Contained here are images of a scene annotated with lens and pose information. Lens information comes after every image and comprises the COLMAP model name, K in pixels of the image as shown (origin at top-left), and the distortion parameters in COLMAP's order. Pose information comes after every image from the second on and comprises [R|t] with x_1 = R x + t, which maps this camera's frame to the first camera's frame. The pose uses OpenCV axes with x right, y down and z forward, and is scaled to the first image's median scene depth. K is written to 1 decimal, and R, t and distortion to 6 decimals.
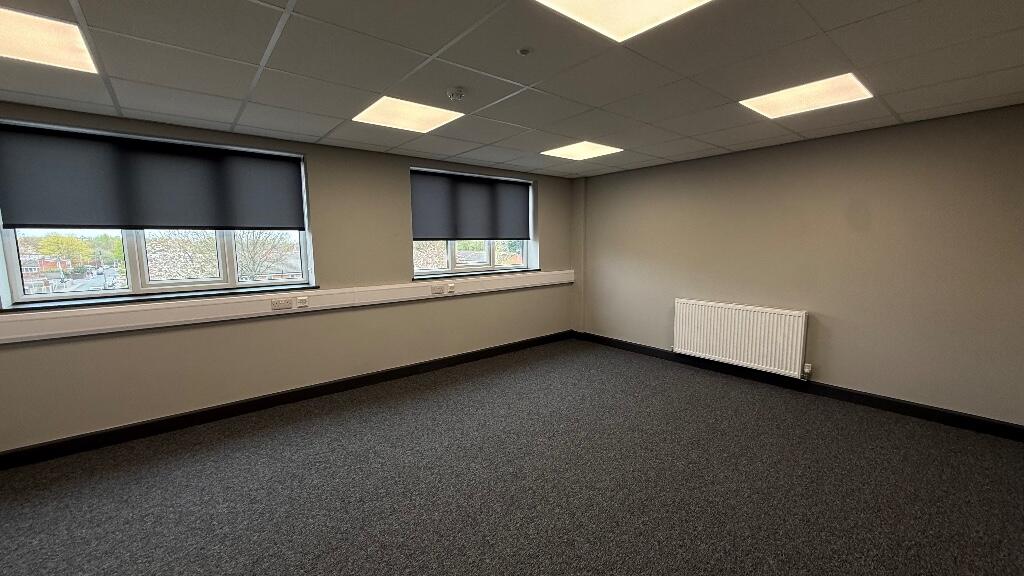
lens RADIAL K [[409.2, 0, 512.0], [0, 409.2, 288.0], [0, 0, 1]] dist [-0.001224, -0.000120]
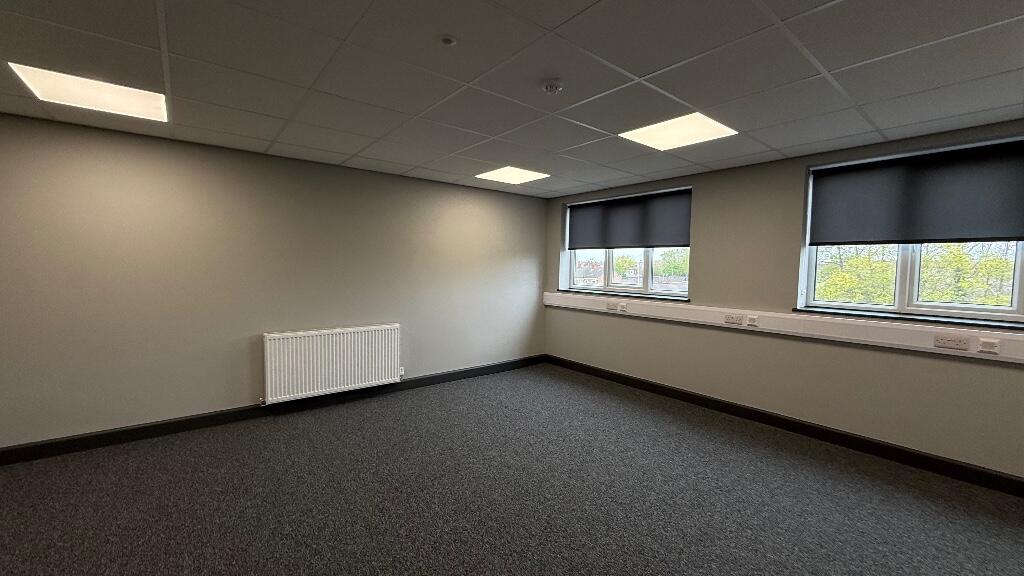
lens RADIAL K [[409.2, 0, 512.0], [0, 409.2, 288.0], [0, 0, 1]] dist [-0.001224, -0.000120]
pose [[-0.014421, 0.074594, -0.997110, 0.671751], [-0.117395, 0.990190, 0.075775, -0.070797], [0.992981, 0.118148, -0.005523, 0.565523]]
